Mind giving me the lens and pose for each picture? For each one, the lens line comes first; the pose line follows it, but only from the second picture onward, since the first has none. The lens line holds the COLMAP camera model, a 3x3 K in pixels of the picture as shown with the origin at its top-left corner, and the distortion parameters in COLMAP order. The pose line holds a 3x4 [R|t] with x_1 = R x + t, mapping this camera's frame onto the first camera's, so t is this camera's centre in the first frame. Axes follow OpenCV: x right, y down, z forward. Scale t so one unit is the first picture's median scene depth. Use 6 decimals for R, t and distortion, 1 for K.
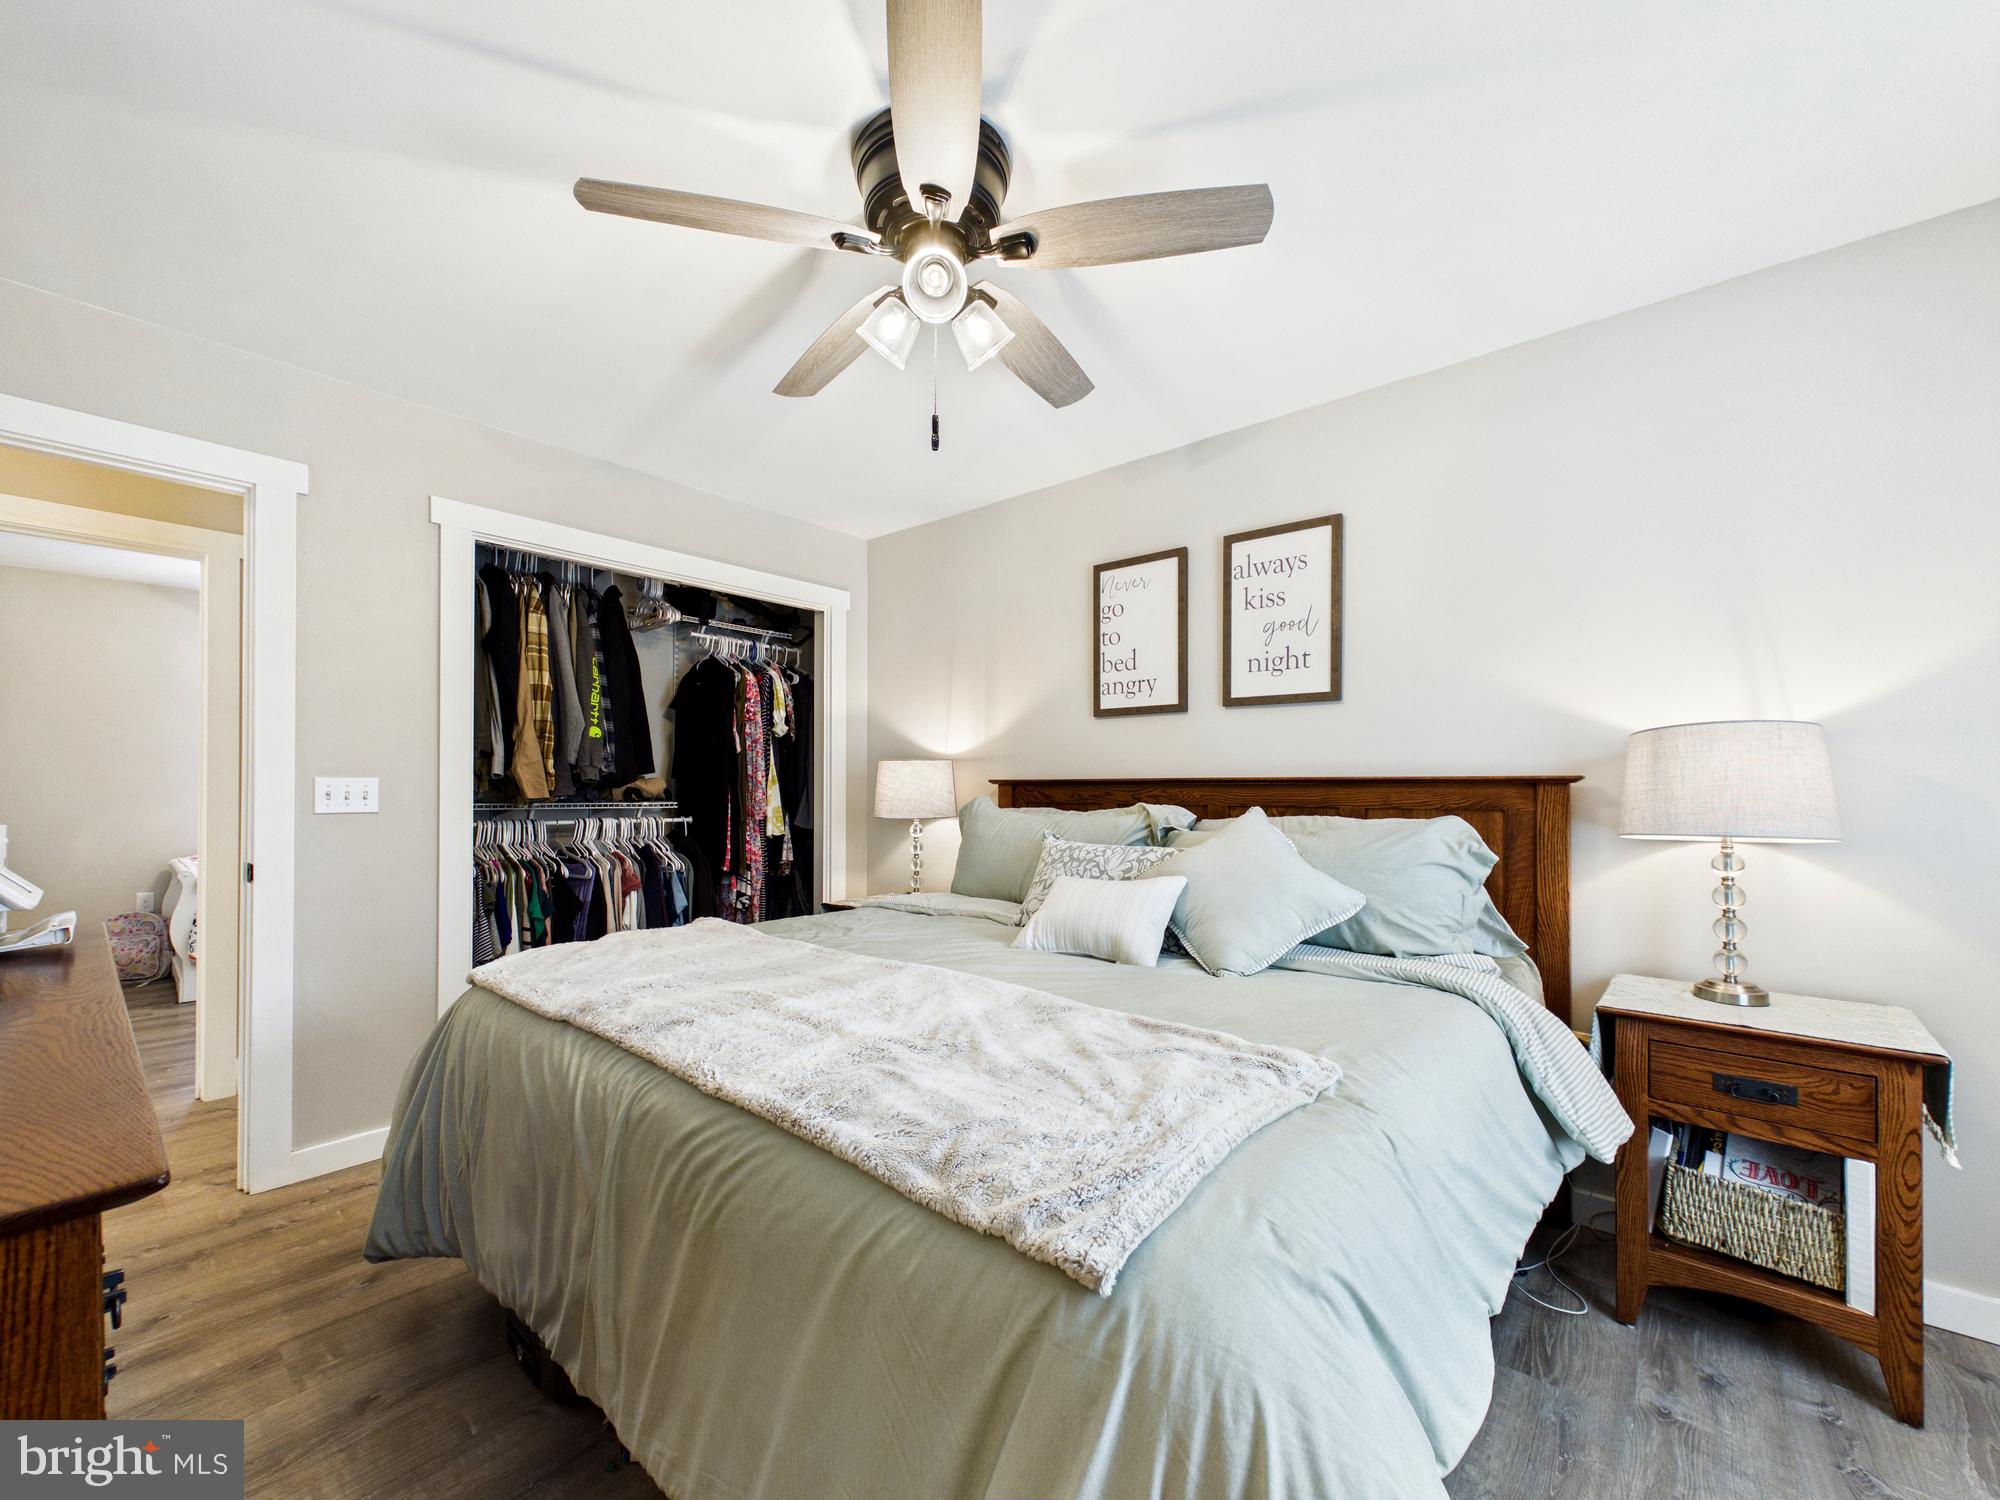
lens RADIAL K [[811.9, 0, 1014.9], [0, 811.9, 770.7], [0, 0, 1]] dist [-0.003775, -0.000082]
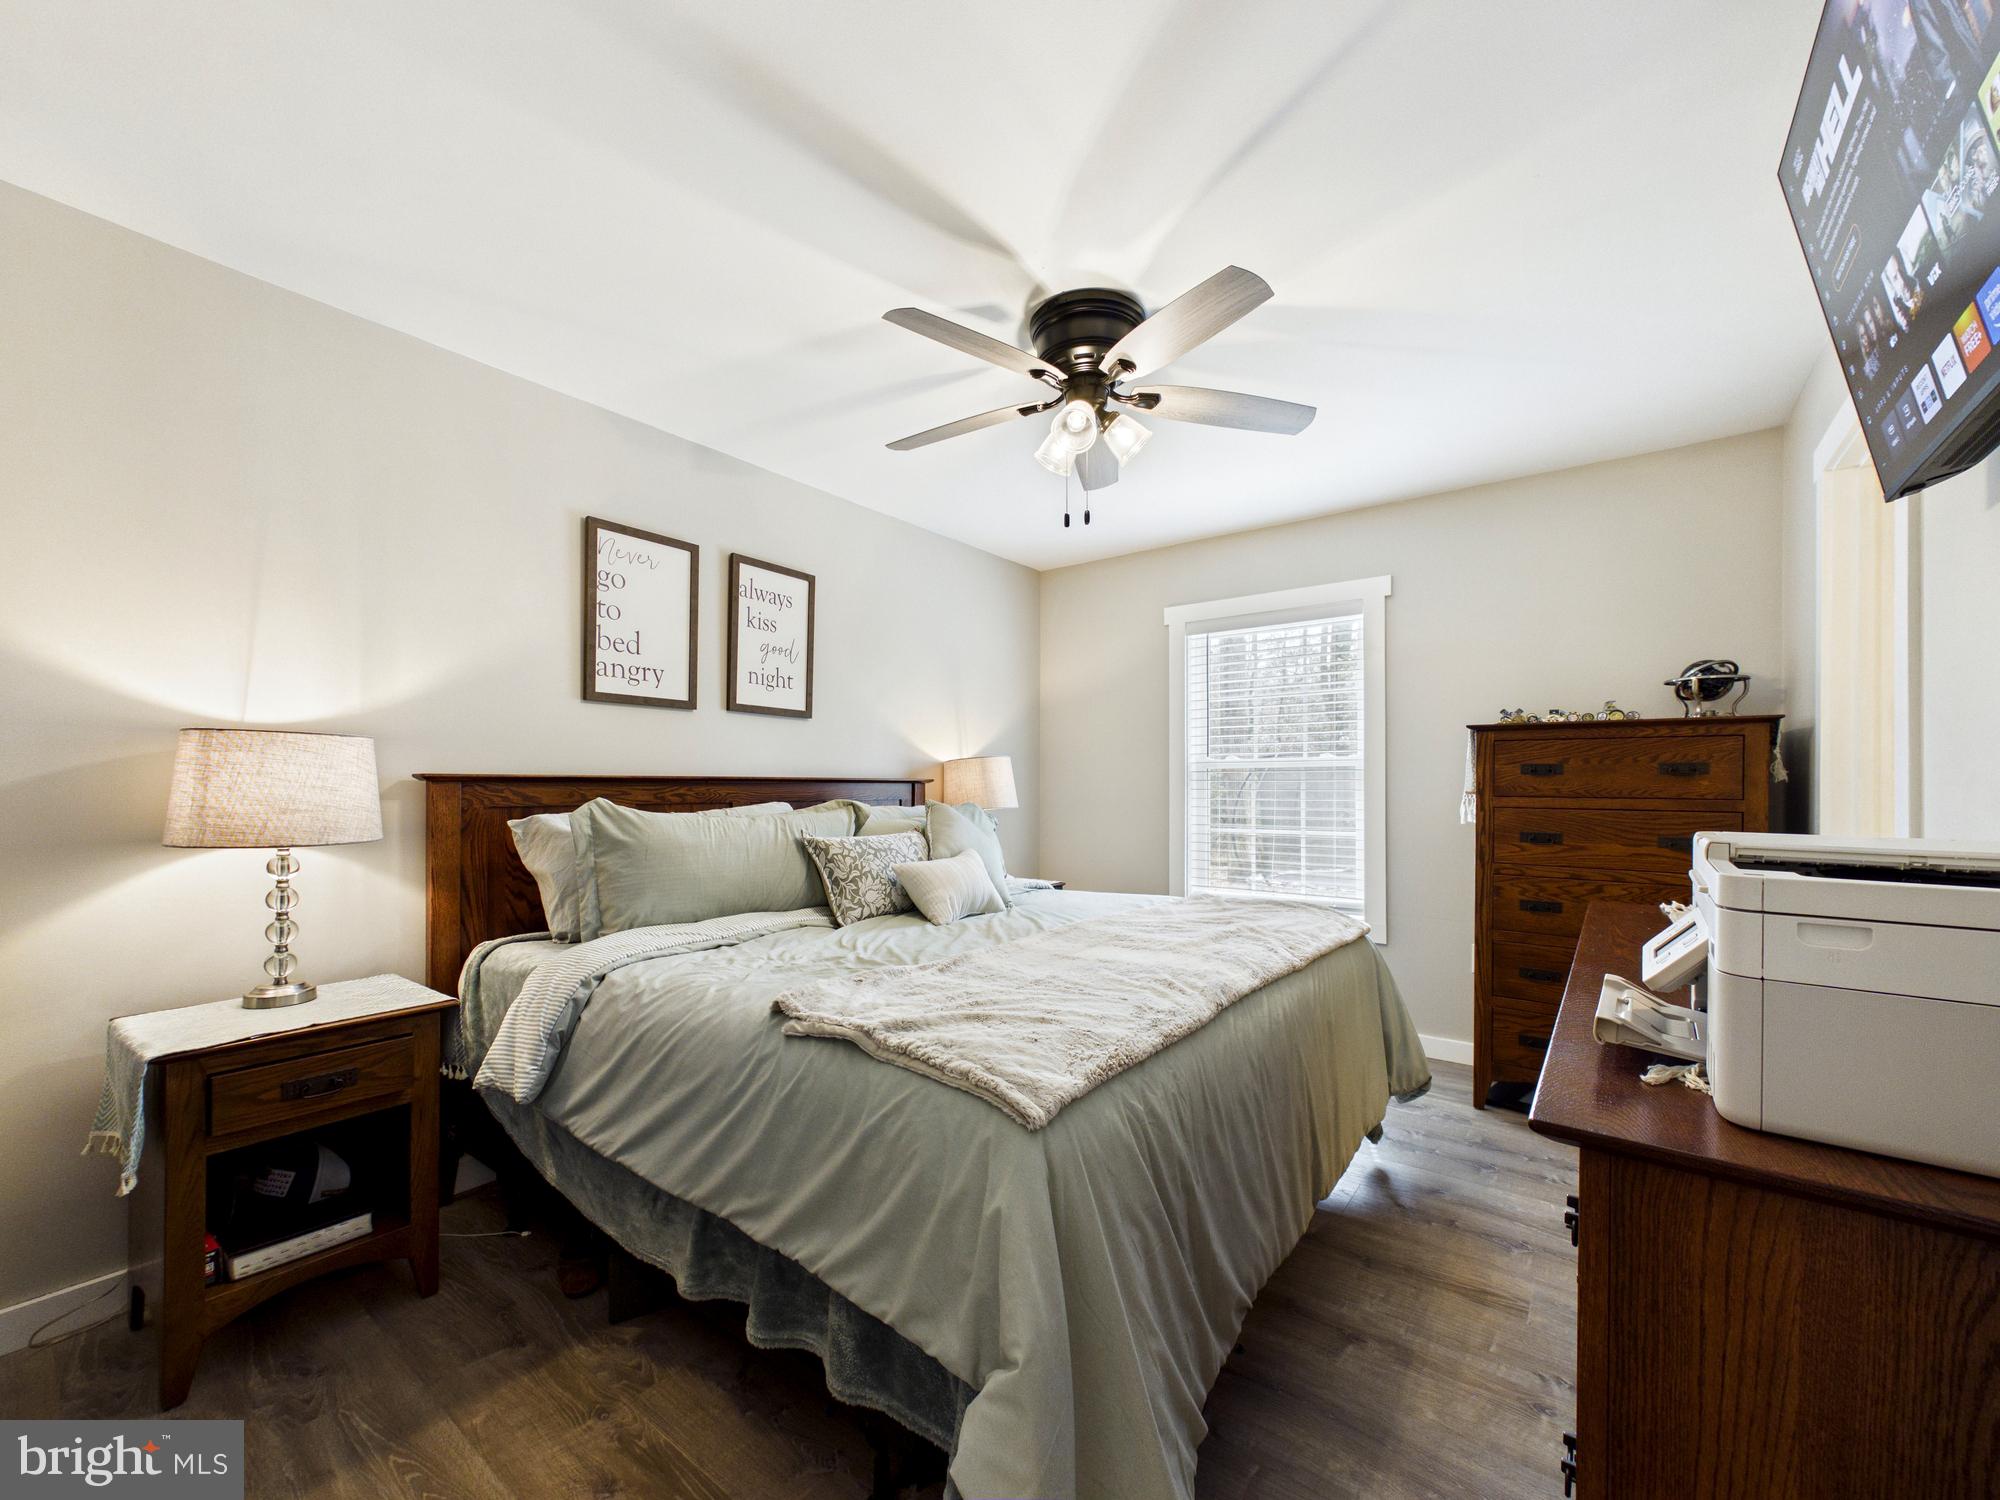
lens RADIAL K [[811.9, 0, 1014.1], [0, 811.9, 764.2], [0, 0, 1]] dist [-0.003775, -0.000082]
pose [[-0.063788, 0.031087, 0.997479, -0.804109], [-0.015806, 0.999358, -0.032156, 0.019947], [-0.997838, -0.017818, -0.063256, 0.667558]]
